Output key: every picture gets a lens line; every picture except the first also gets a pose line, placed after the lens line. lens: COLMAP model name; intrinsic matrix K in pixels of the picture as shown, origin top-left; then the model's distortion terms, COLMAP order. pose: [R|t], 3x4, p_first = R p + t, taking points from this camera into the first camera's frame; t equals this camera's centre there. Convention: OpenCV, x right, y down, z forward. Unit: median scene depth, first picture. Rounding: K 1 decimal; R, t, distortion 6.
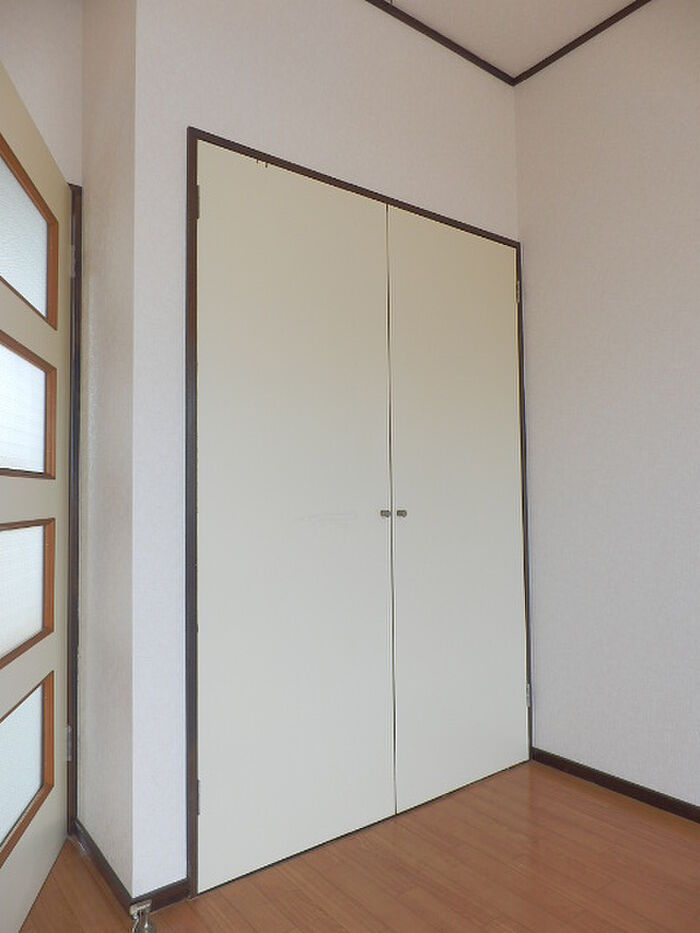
lens RADIAL K [[646.8, 0, 345.6], [0, 646.8, 468.7], [0, 0, 1]] dist [-0.007696, 0.000118]
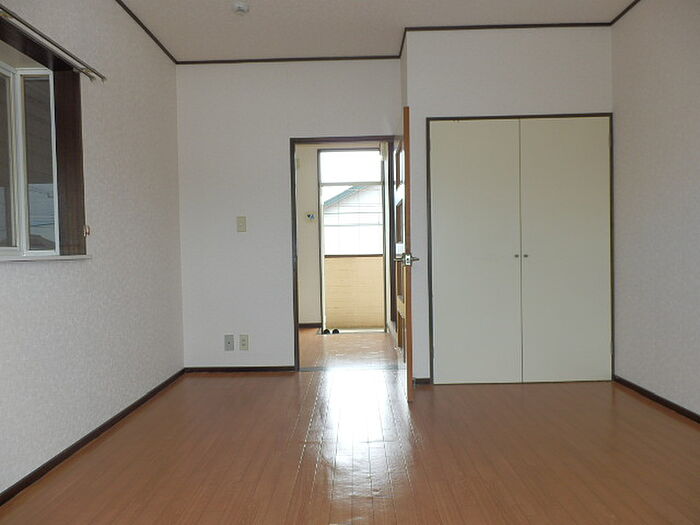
lens RADIAL K [[485.3, 0, 351.2], [0, 485.3, 266.6], [0, 0, 1]] dist [-0.007696, 0.000118]
pose [[0.792759, 0.011711, -0.609422, 0.558784], [0.037612, 0.996970, 0.068087, -0.029539], [0.608373, -0.076898, 0.789917, -0.642213]]
